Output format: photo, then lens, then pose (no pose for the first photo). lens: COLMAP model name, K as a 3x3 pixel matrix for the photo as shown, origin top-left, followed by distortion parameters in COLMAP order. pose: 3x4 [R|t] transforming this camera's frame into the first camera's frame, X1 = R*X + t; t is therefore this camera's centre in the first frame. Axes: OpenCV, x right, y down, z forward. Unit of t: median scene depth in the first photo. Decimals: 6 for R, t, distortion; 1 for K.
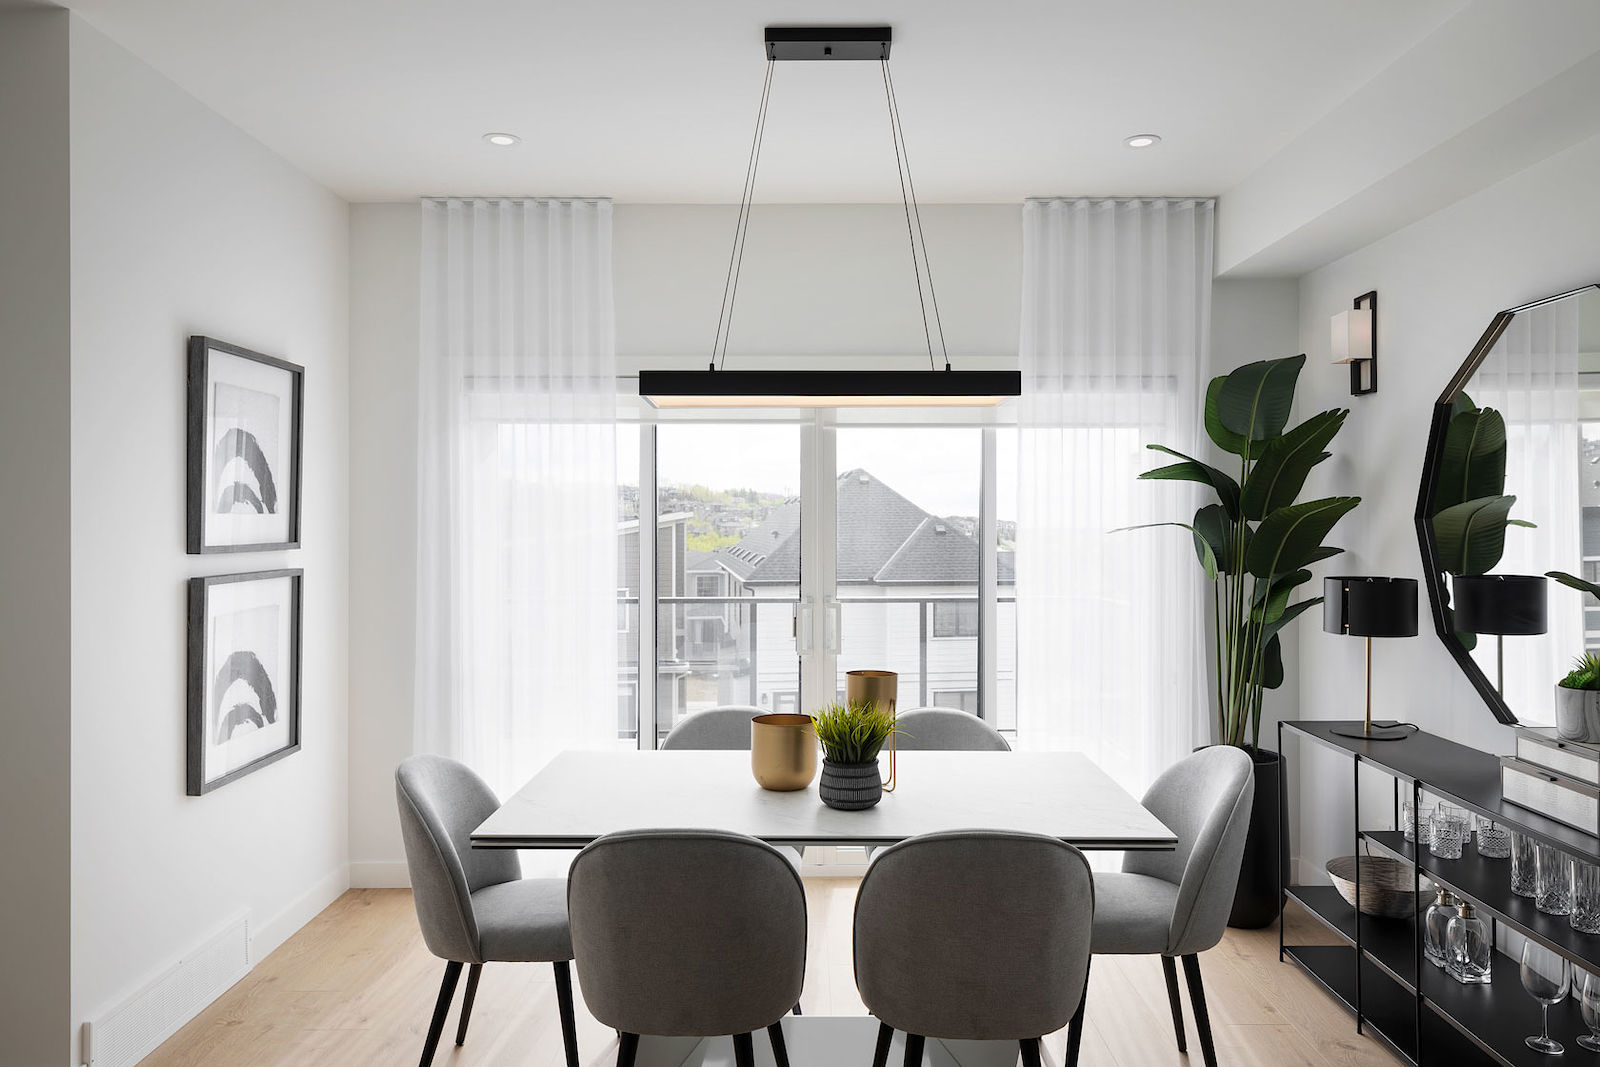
lens RADIAL K [[1105.8, 0, 817.6], [0, 1105.8, 522.1], [0, 0, 1]] dist [0.005823, 0.000005]
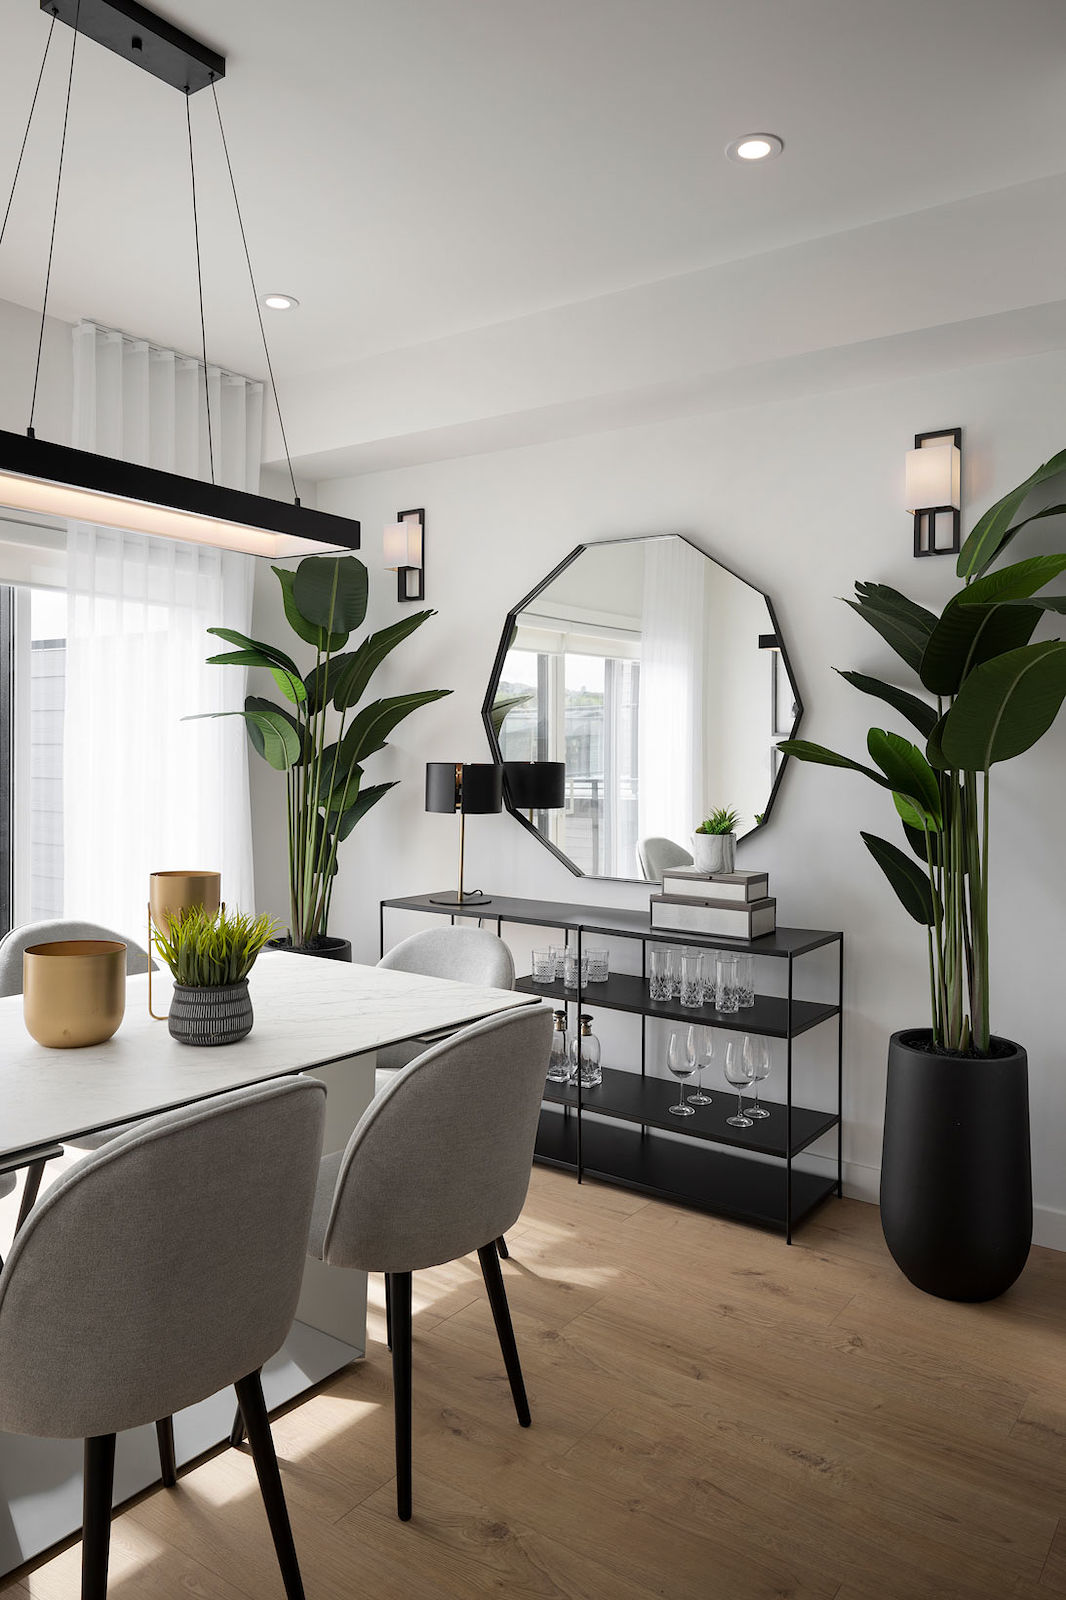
lens RADIAL K [[1105.8, 0, 541.5], [0, 1105.8, 762.9], [0, 0, 1]] dist [0.005823, 0.000005]
pose [[0.582424, 0.001125, 0.812884, -0.324260], [-0.014276, 0.999859, 0.008844, 0.034716], [-0.812760, -0.016756, 0.582358, 0.248759]]
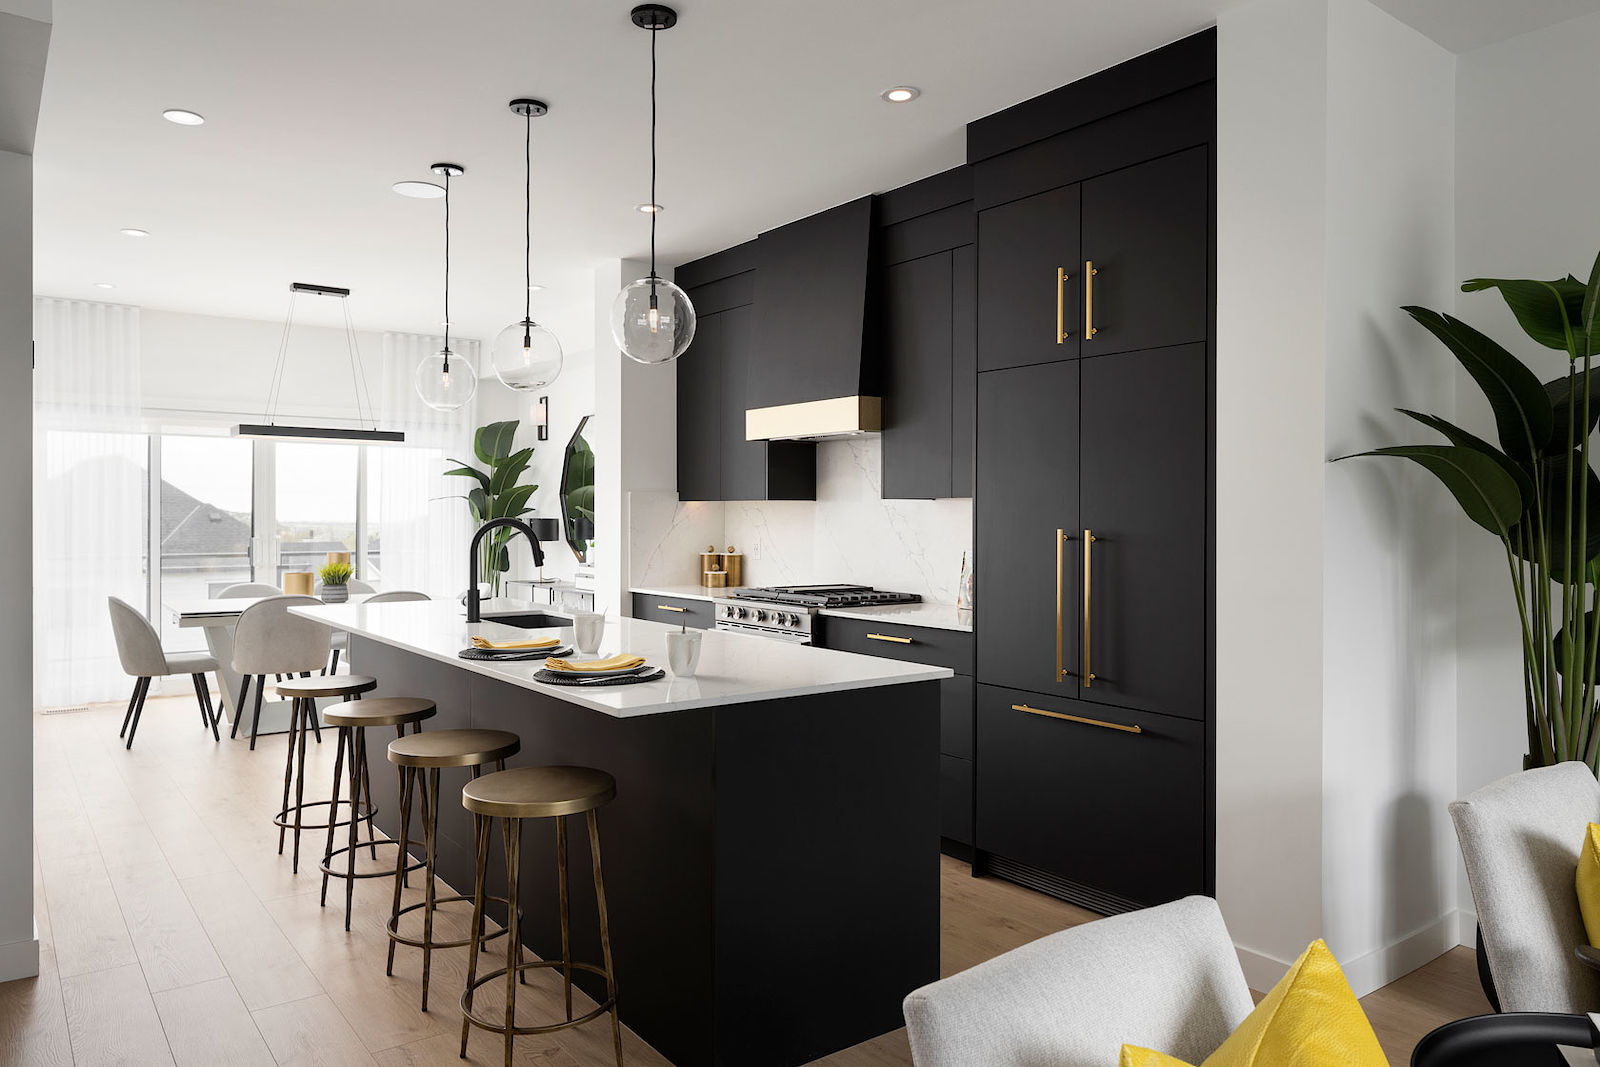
lens RADIAL K [[1105.8, 0, 804.1], [0, 1105.8, 534.4], [0, 0, 1]] dist [0.005823, 0.000005]
pose [[0.809221, -0.005128, 0.587482, -0.411548], [-0.004381, 0.999881, 0.014762, 0.041855], [-0.587488, -0.014520, 0.809103, -1.163649]]
